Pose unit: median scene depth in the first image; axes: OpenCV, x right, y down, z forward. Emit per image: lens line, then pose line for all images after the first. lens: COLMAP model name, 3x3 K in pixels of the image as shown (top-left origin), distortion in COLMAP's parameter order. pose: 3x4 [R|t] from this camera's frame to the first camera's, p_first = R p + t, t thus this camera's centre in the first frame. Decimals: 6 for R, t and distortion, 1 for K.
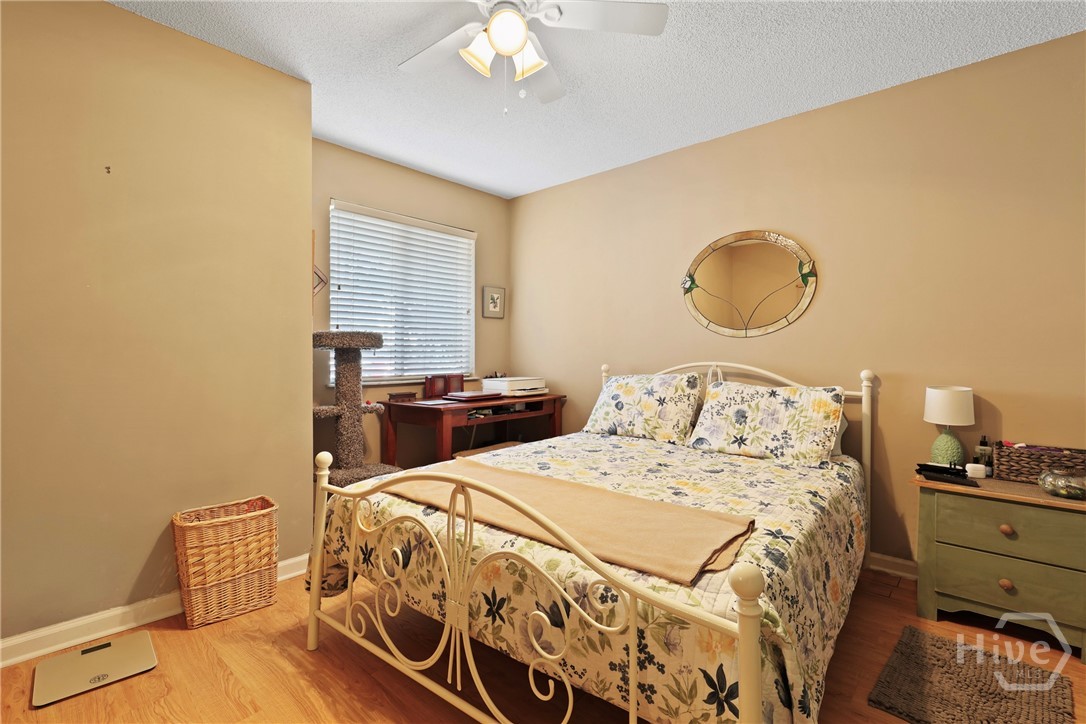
lens RADIAL K [[486.9, 0, 549.4], [0, 486.9, 359.4], [0, 0, 1]] dist [0.001003, -0.001078]
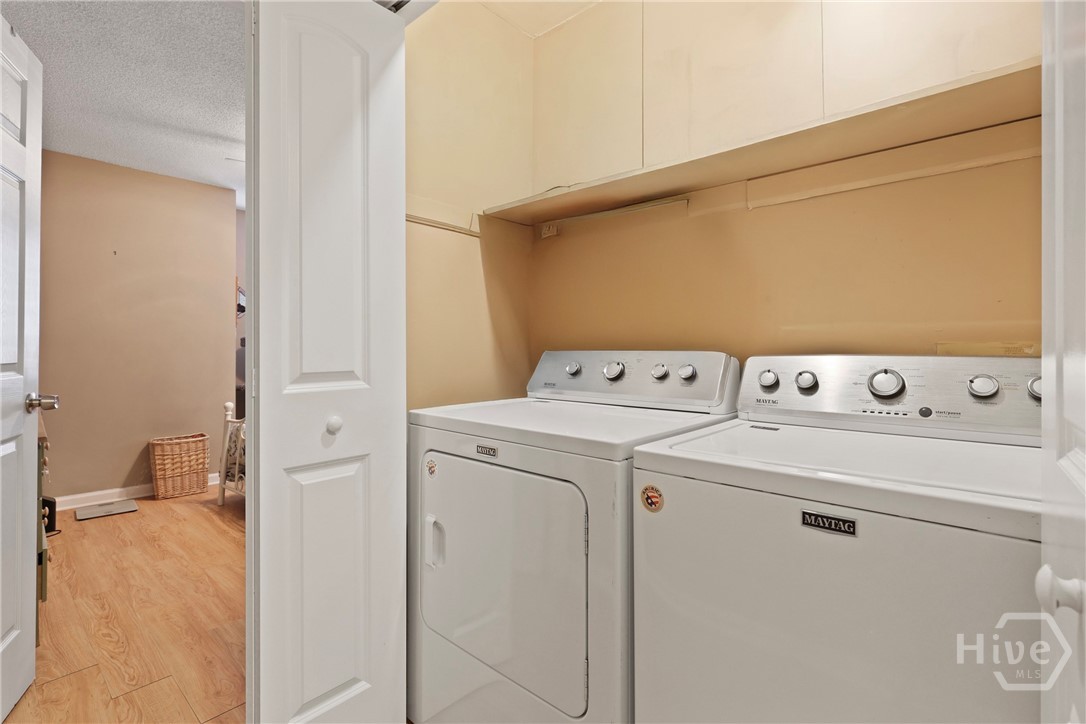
lens RADIAL K [[486.9, 0, 537.0], [0, 486.9, 352.6], [0, 0, 1]] dist [0.001003, -0.001078]
pose [[0.999994, -0.001544, -0.003154, 0.685901], [0.001516, 0.999957, -0.009135, 0.021464], [0.003168, 0.009130, 0.999953, -0.815647]]
